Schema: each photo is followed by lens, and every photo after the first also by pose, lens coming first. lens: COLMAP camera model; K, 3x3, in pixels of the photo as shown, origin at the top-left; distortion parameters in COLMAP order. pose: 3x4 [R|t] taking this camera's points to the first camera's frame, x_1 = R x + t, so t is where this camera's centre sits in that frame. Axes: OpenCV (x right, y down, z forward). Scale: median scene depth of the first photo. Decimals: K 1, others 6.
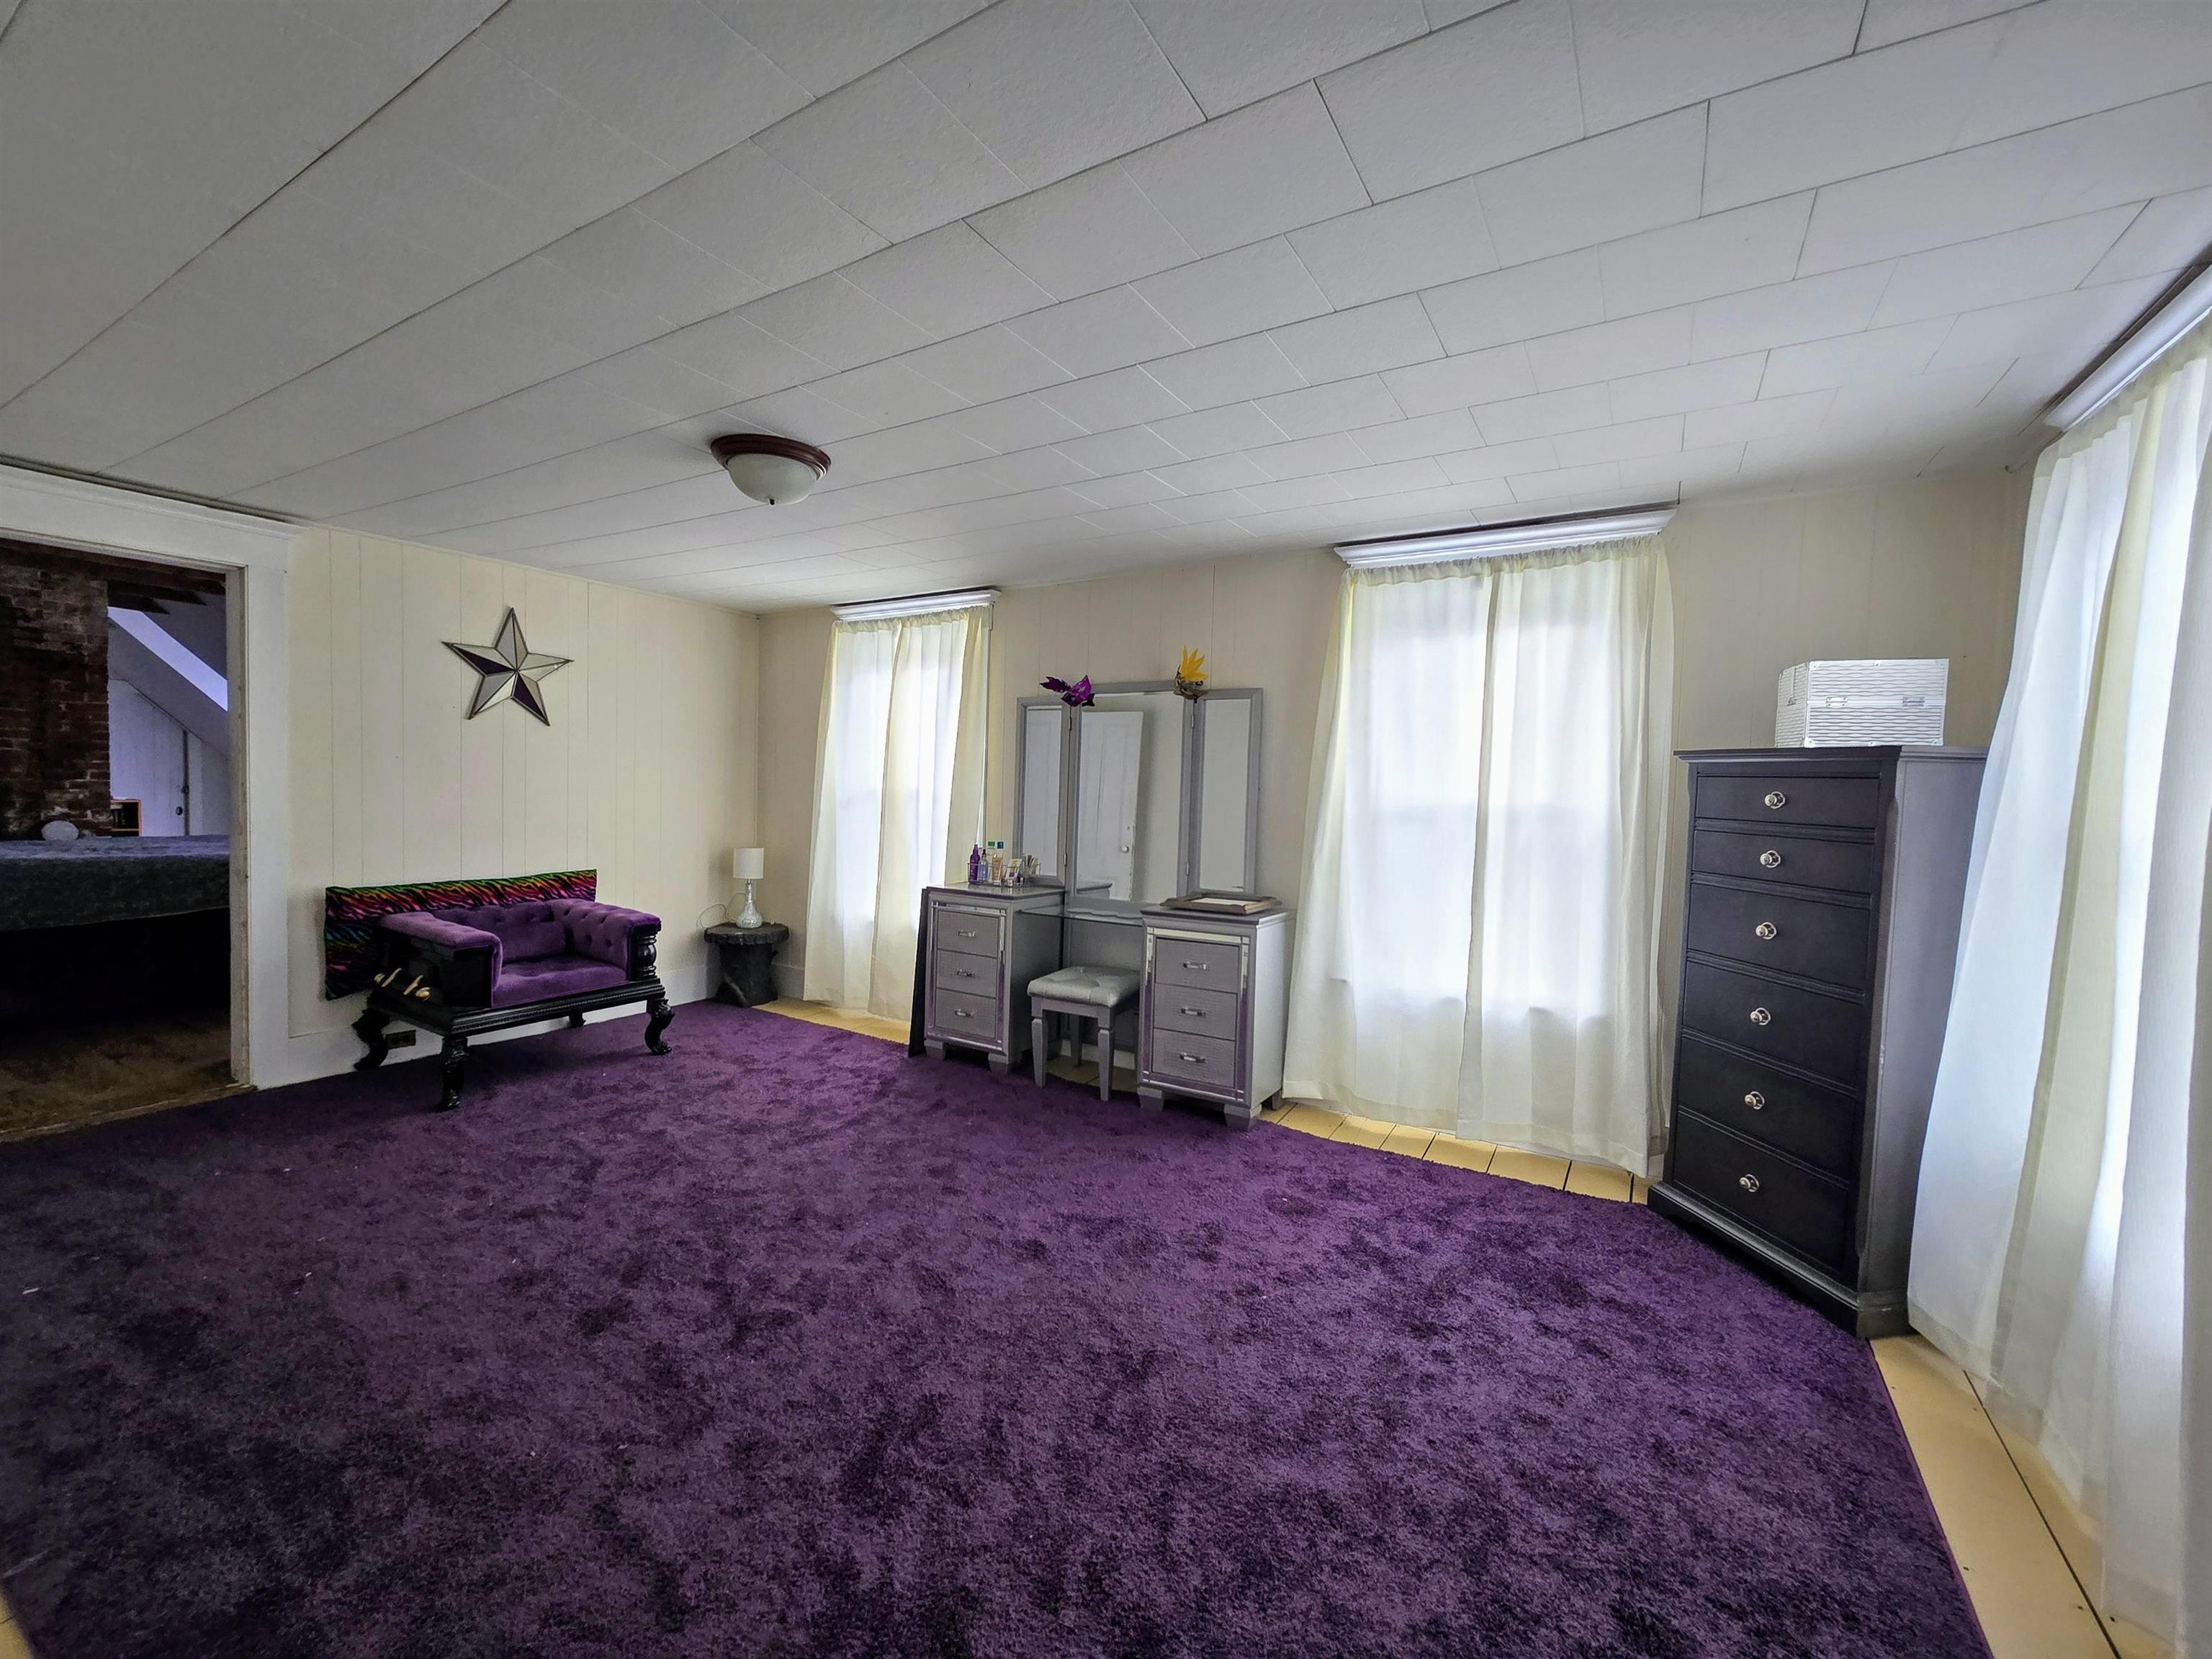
lens RADIAL K [[904.3, 0, 1108.3], [0, 904.3, 829.3], [0, 0, 1]] dist [-0.004909, -0.000301]
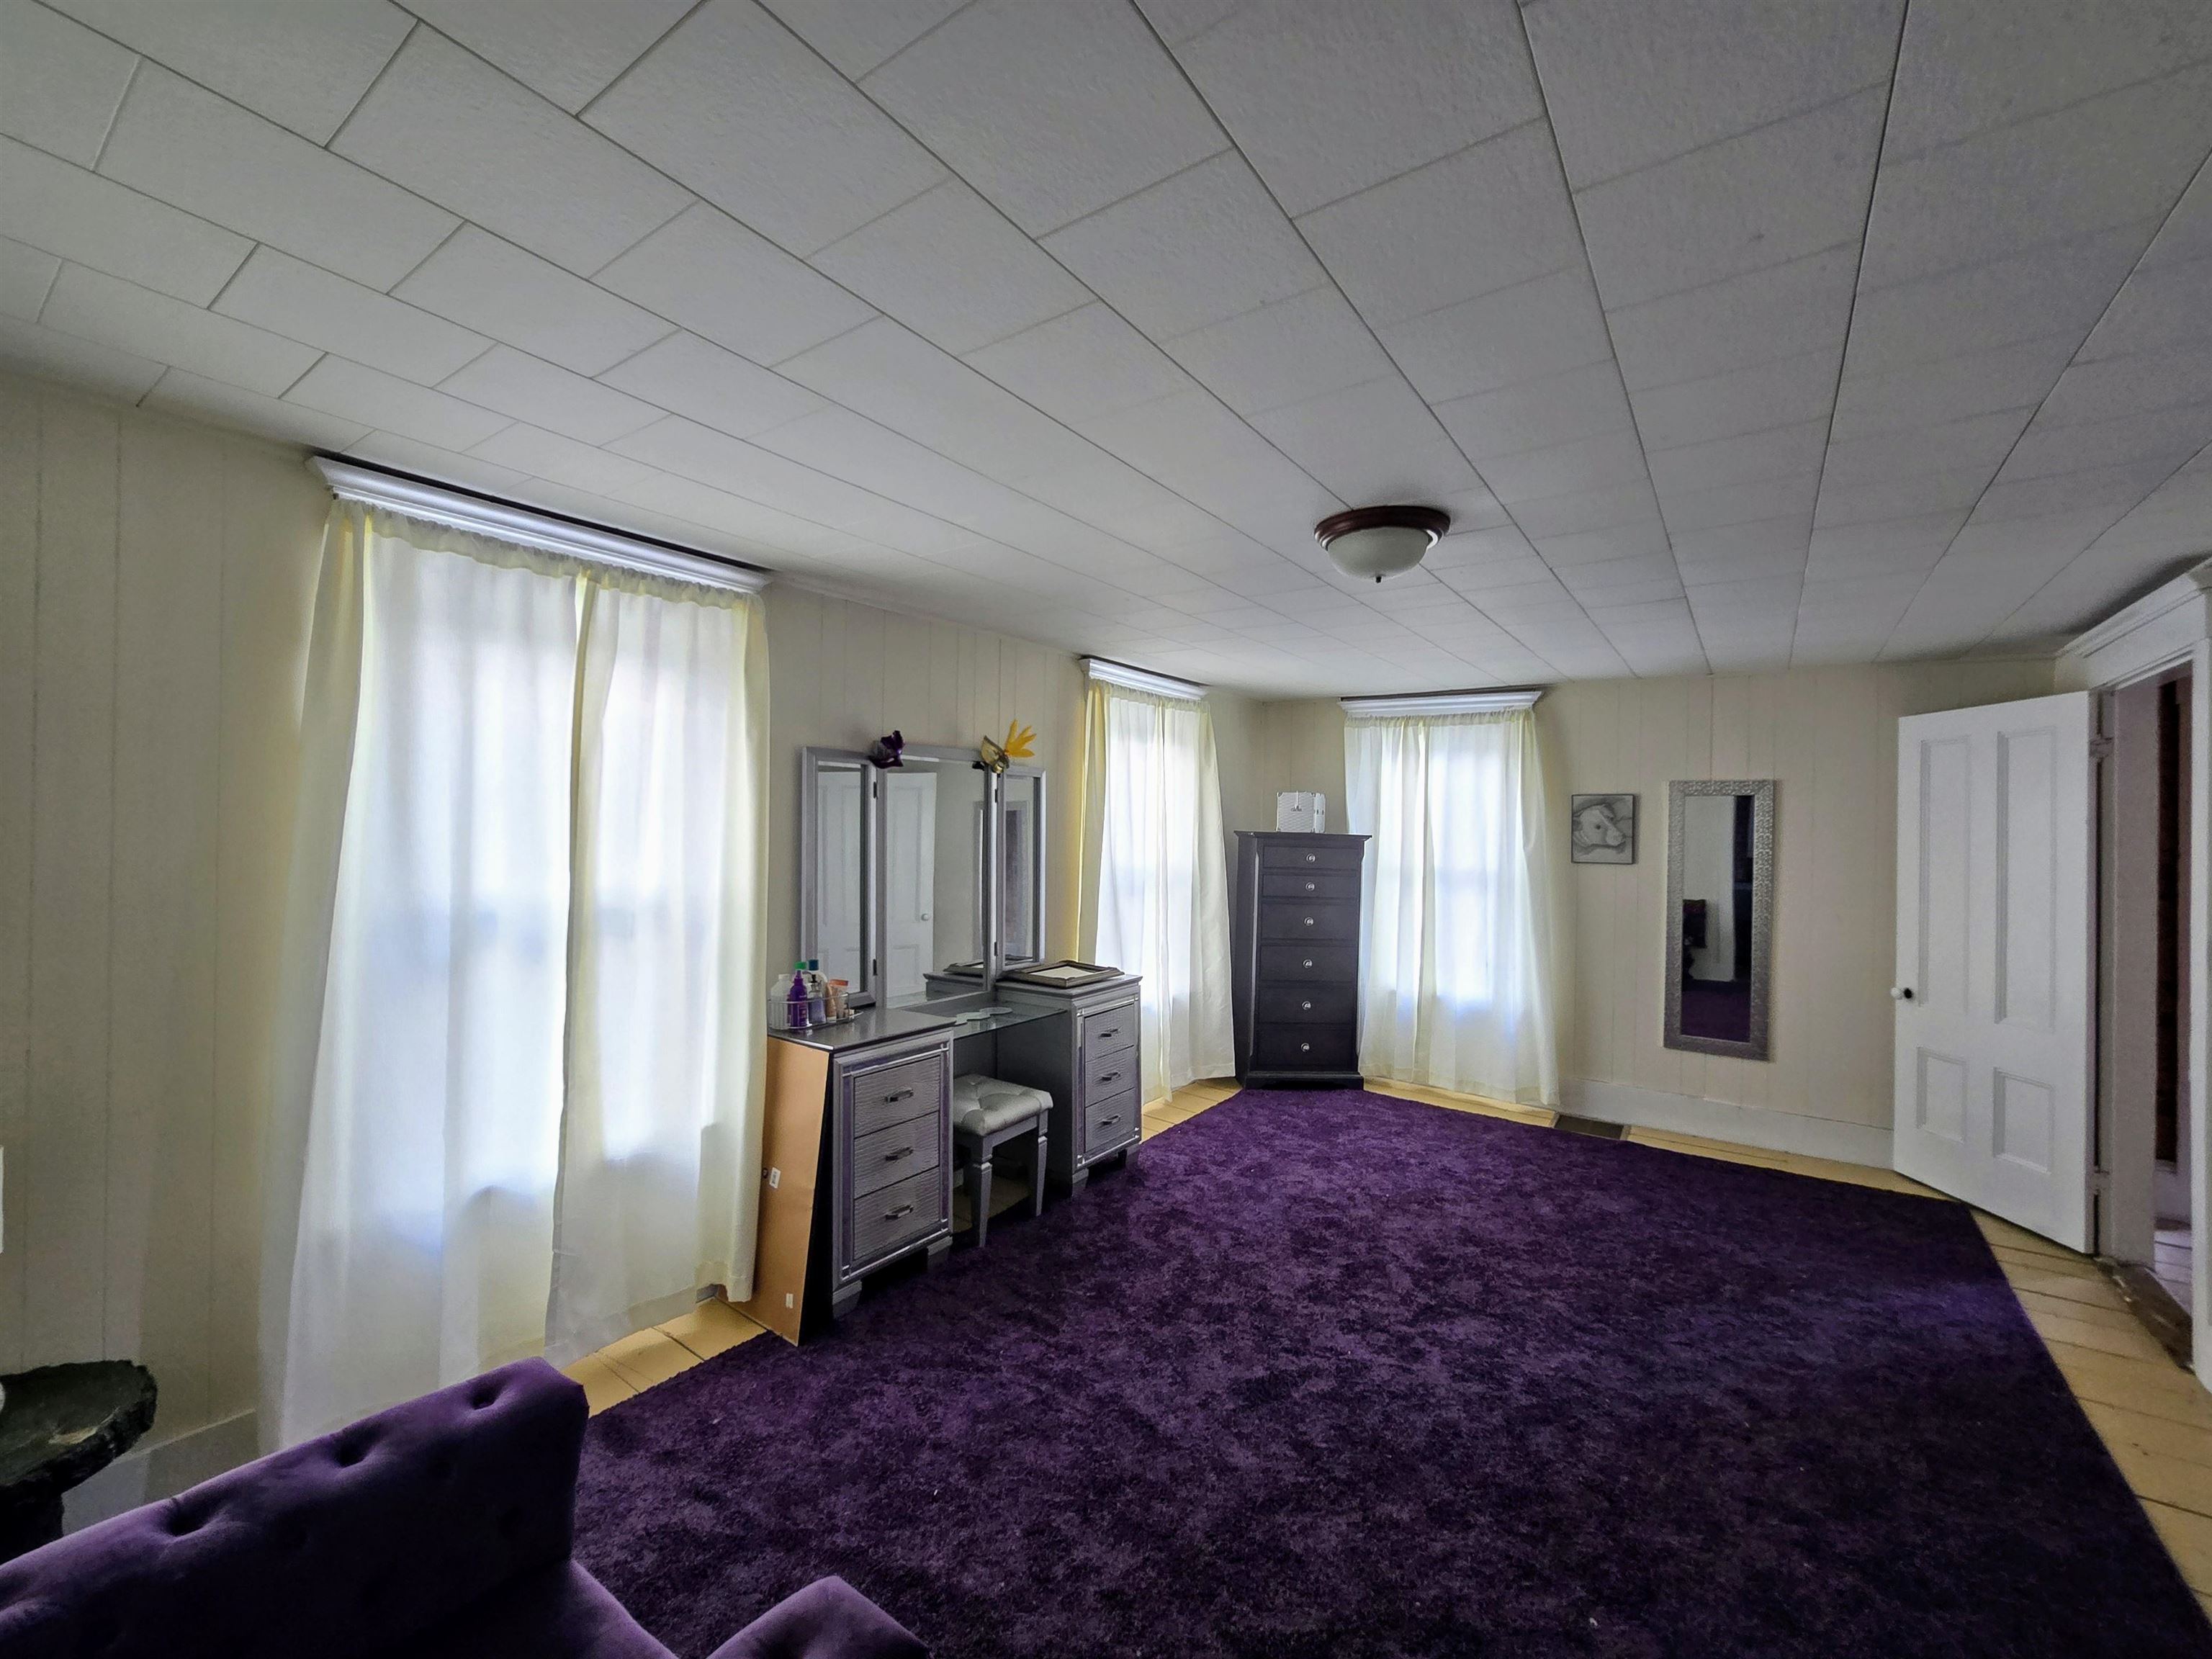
lens RADIAL K [[904.3, 0, 1109.3], [0, 904.3, 829.9], [0, 0, 1]] dist [-0.004909, -0.000301]
pose [[0.080835, -0.037690, 0.996015, -1.019195], [0.018543, 0.999169, 0.036304, -0.136977], [-0.996555, 0.015535, 0.081466, 0.966078]]
